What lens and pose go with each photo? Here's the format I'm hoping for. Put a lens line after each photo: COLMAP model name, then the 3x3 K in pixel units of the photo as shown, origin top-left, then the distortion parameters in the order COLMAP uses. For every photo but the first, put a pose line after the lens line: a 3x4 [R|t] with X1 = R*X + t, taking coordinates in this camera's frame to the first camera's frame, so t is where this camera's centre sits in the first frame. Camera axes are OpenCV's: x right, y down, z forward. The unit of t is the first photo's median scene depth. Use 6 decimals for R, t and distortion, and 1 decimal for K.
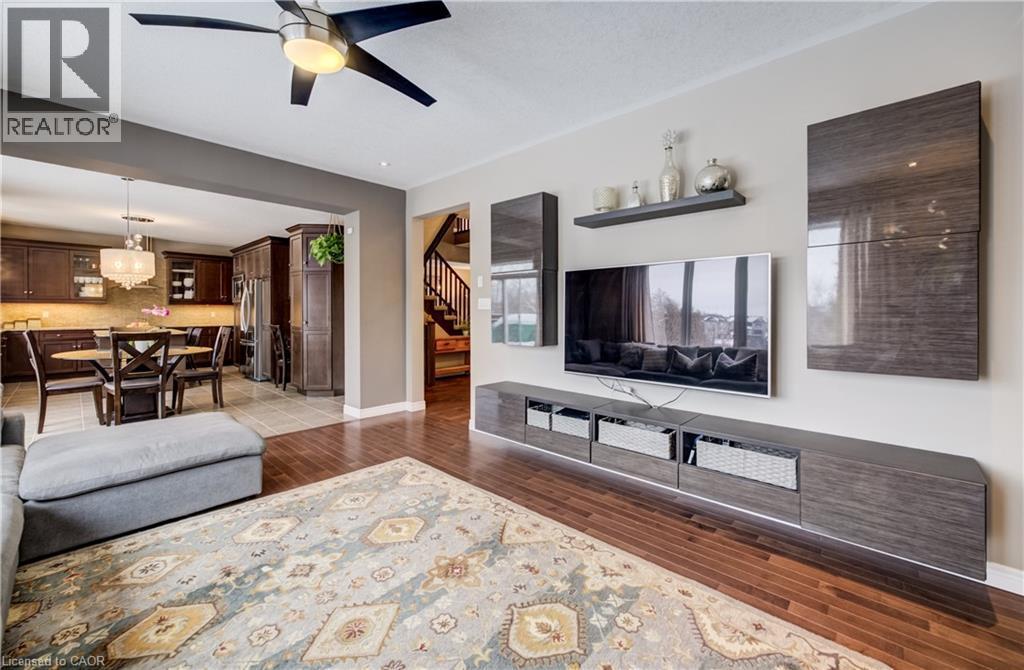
lens RADIAL K [[409.6, 0, 512.8], [0, 409.6, 316.1], [0, 0, 1]] dist [-0.002255, 0.001788]
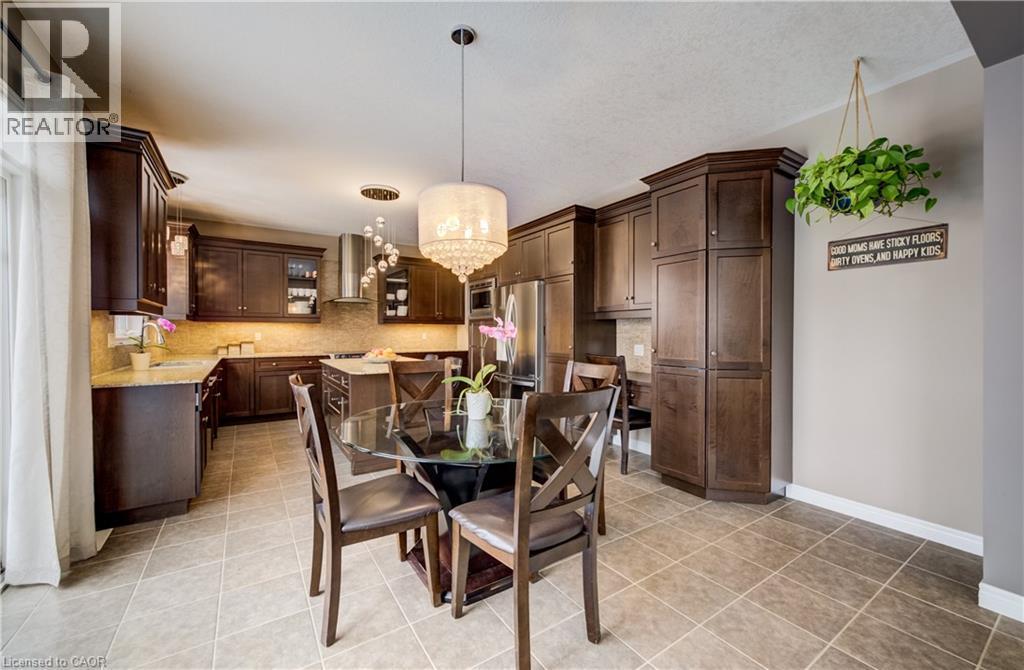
lens RADIAL K [[409.6, 0, 521.4], [0, 409.6, 337.1], [0, 0, 1]] dist [-0.002255, 0.001788]
pose [[0.973590, -0.000428, -0.228303, -1.282978], [0.000477, 1.000000, 0.000160, -0.008282], [0.228303, -0.000265, 0.973590, 0.953998]]
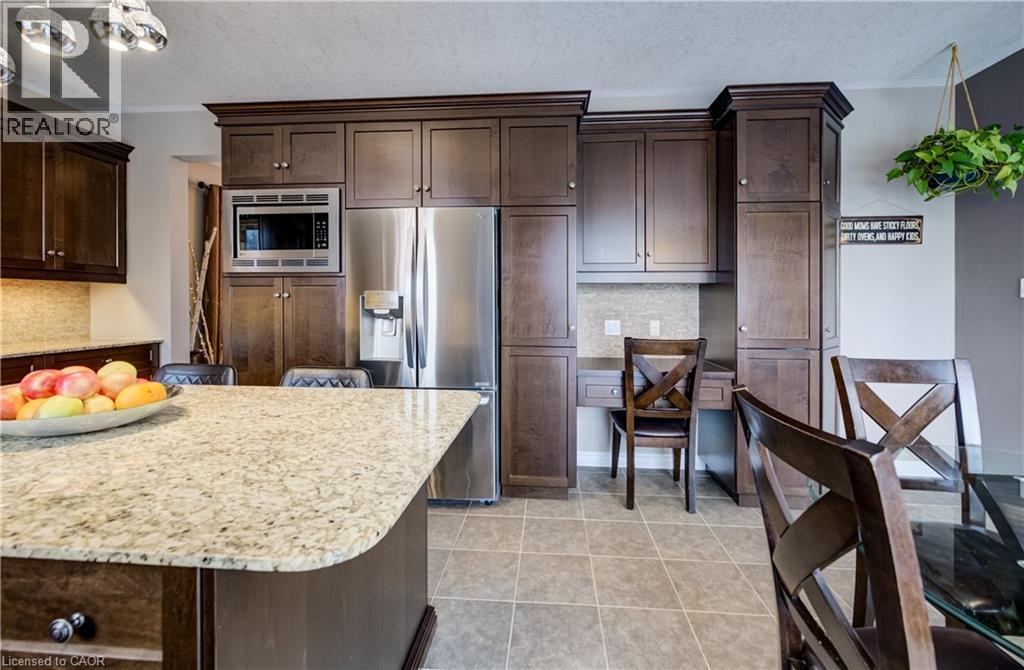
lens RADIAL K [[409.6, 0, 507.3], [0, 409.6, 307.2], [0, 0, 1]] dist [-0.002255, 0.001788]
pose [[0.779378, -0.009410, 0.626484, -2.154000], [0.006825, 0.999955, 0.006529, -0.022642], [-0.626517, -0.000813, 0.779407, 1.873126]]
